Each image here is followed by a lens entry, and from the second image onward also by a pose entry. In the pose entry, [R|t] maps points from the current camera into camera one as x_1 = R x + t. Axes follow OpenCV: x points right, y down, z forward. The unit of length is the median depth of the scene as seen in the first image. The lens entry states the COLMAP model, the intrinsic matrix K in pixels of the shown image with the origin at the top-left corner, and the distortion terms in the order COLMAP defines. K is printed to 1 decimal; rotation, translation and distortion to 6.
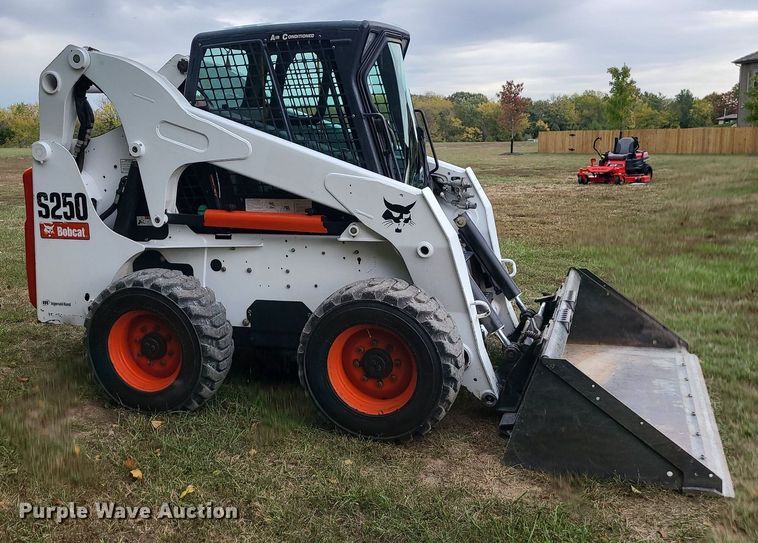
lens RADIAL K [[732.1, 0, 376.9], [0, 732.1, 235.2], [0, 0, 1]] dist [0.042315, 0.007104]
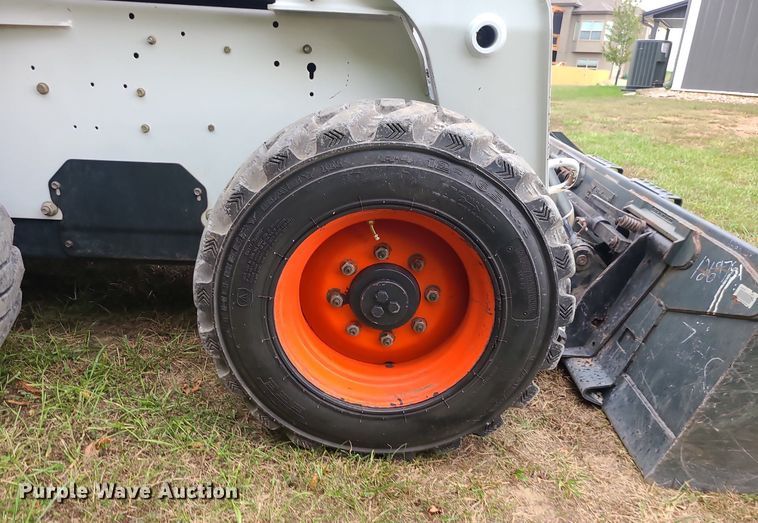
lens RADIAL K [[557.8, 0, 389.9], [0, 557.8, 285.2], [0, 0, 1]] dist [0.008859, 0.003439]
pose [[0.947862, -0.054704, 0.313951, -0.091114], [-0.025375, 0.969073, 0.245468, 0.074889], [-0.317669, -0.240636, 0.917159, 0.608945]]
